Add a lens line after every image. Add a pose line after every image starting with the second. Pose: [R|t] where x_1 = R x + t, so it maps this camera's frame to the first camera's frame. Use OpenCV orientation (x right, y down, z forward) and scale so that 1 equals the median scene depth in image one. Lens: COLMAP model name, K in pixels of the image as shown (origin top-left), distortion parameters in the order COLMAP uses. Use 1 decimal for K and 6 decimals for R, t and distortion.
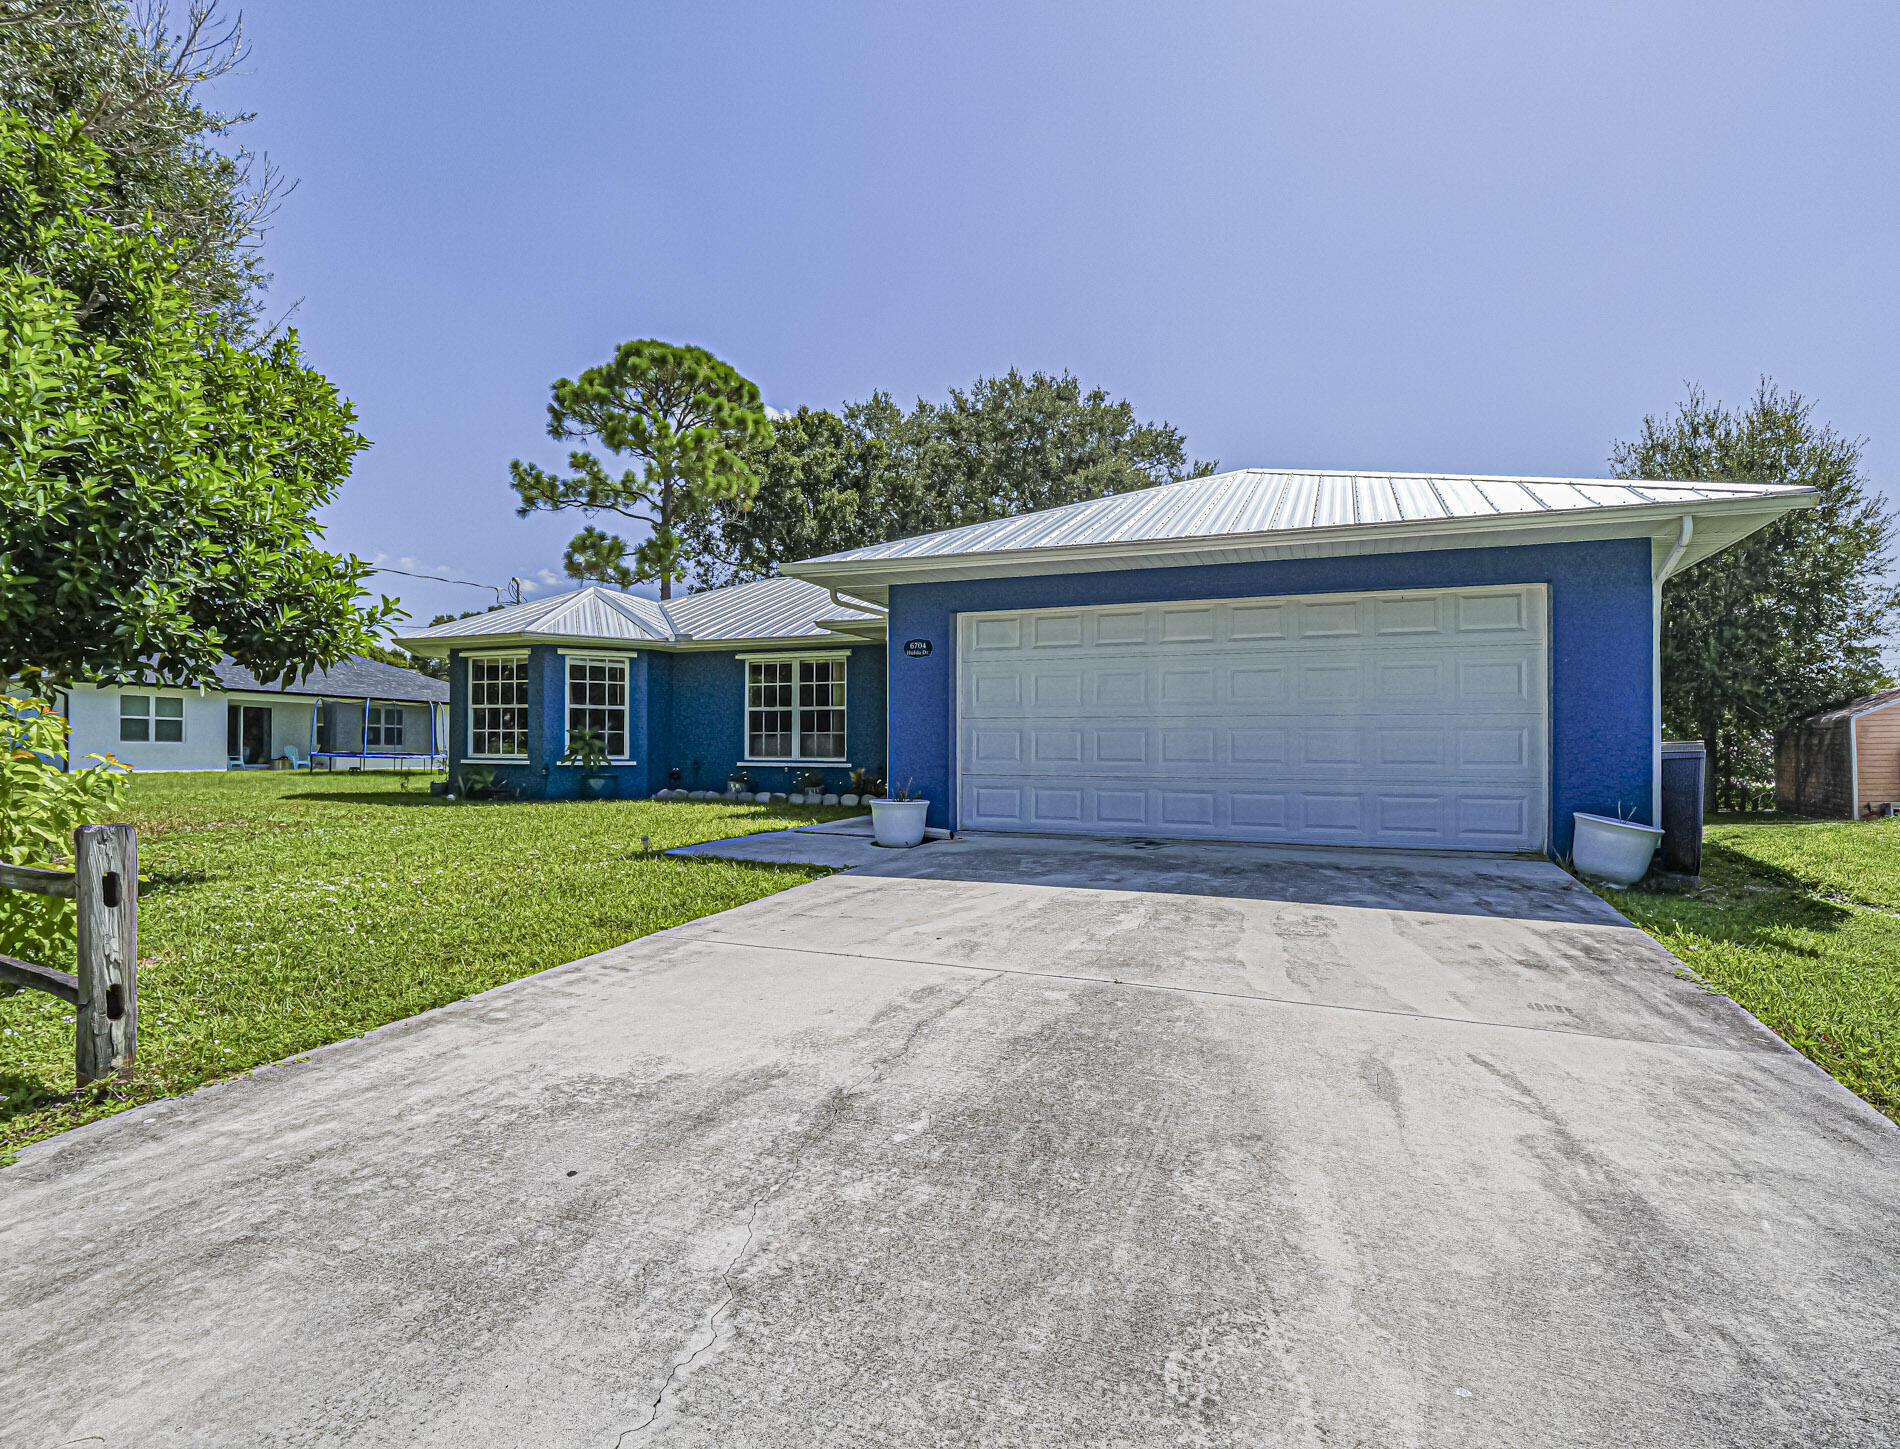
lens RADIAL K [[960.4, 0, 980.7], [0, 960.4, 749.2], [0, 0, 1]] dist [-0.001316, -0.000302]
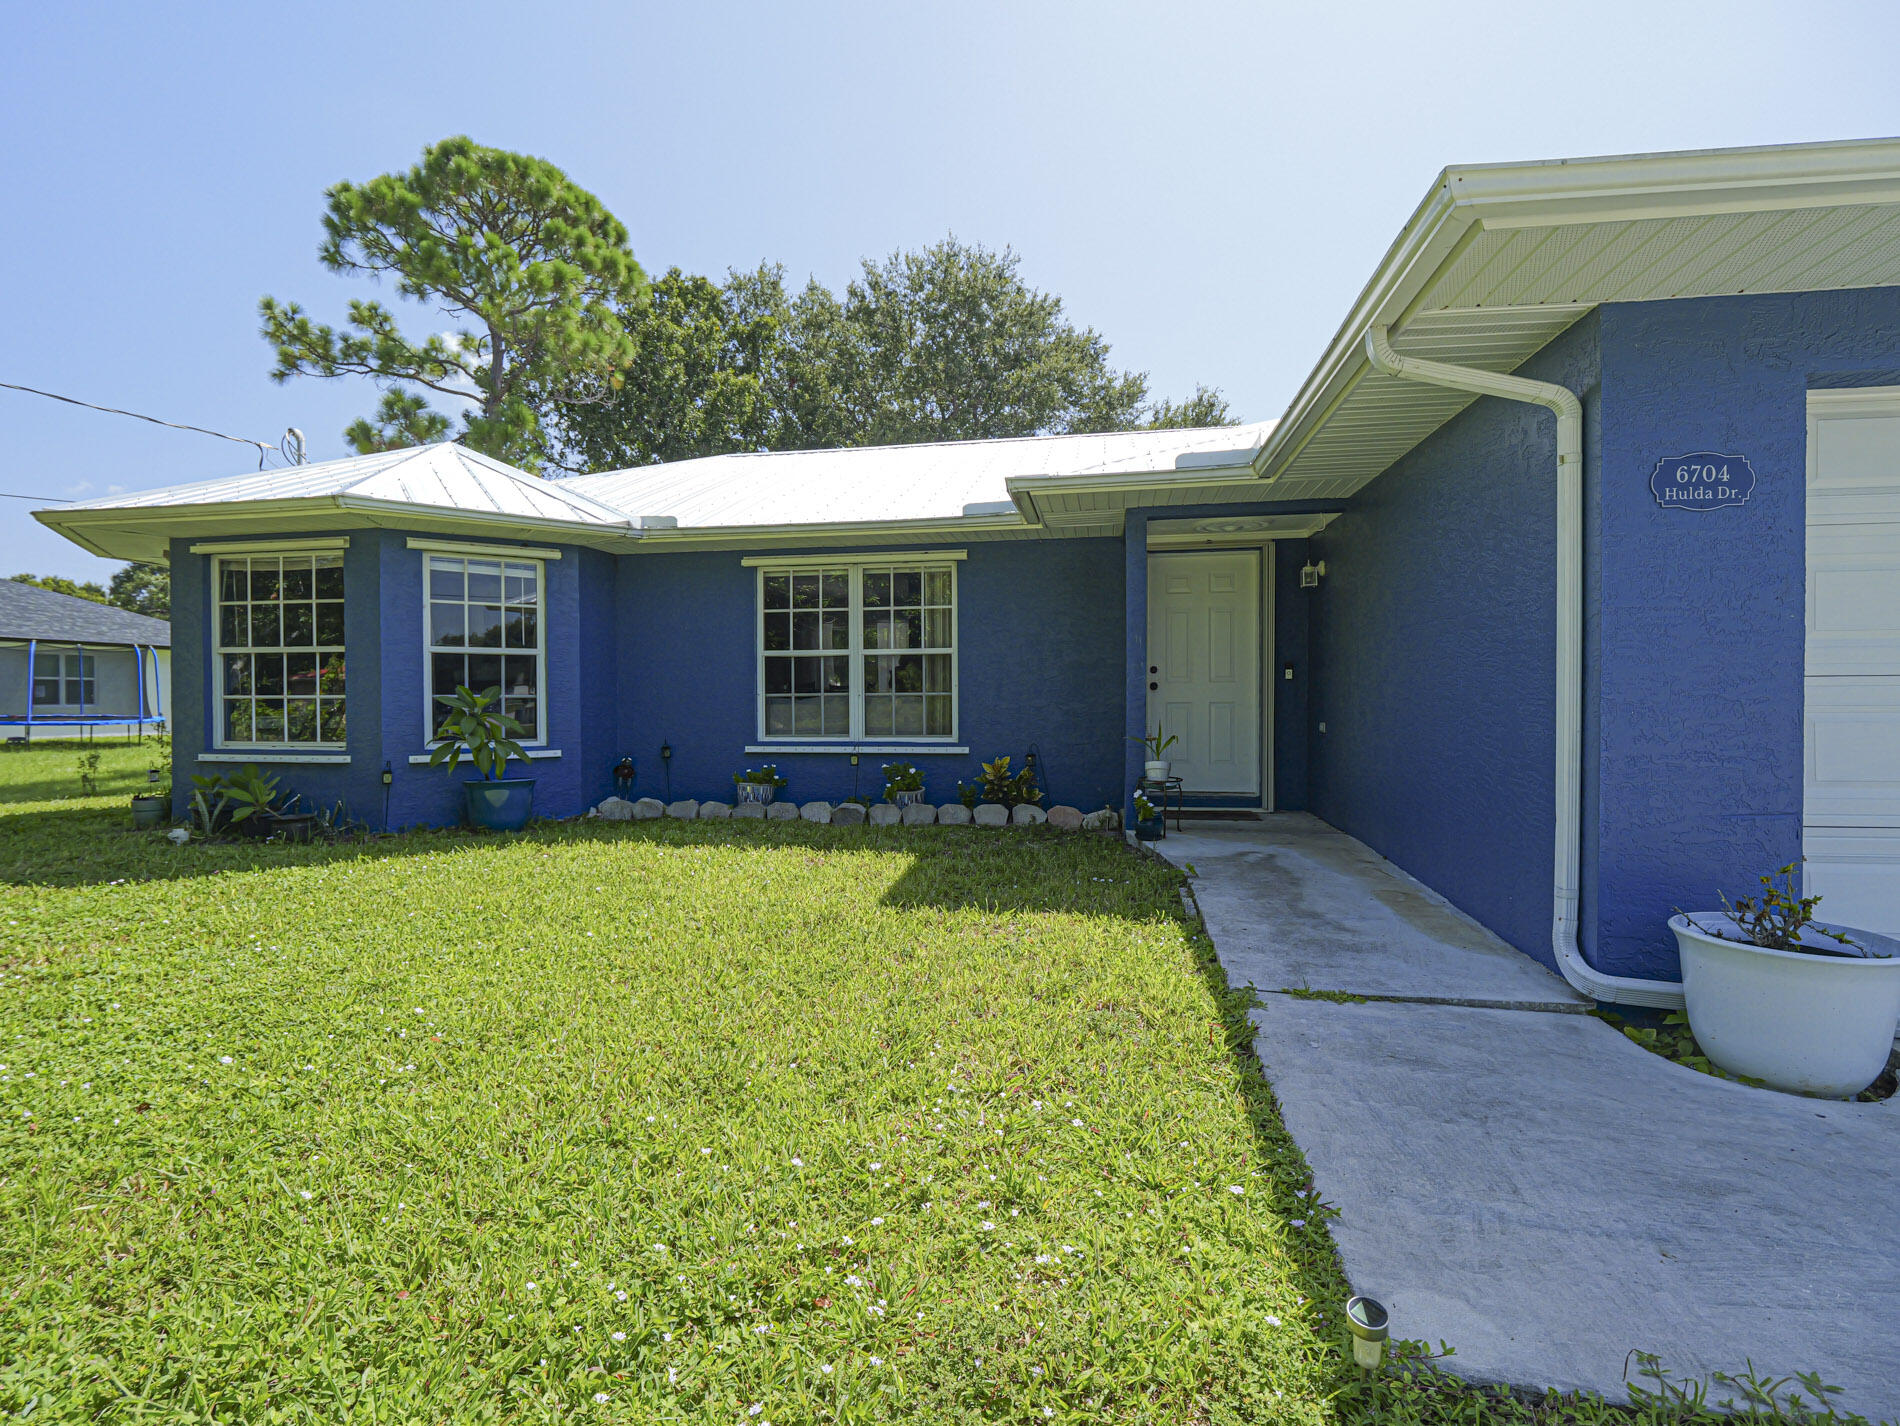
lens RADIAL K [[918.8, 0, 949.5], [0, 918.8, 700.1], [0, 0, 1]] dist [-0.013111, 0.000338]
pose [[0.978757, -0.013344, 0.204590, -0.143541], [0.011232, 0.999871, 0.011482, -0.011042], [-0.204717, -0.008940, 0.978780, 0.255900]]
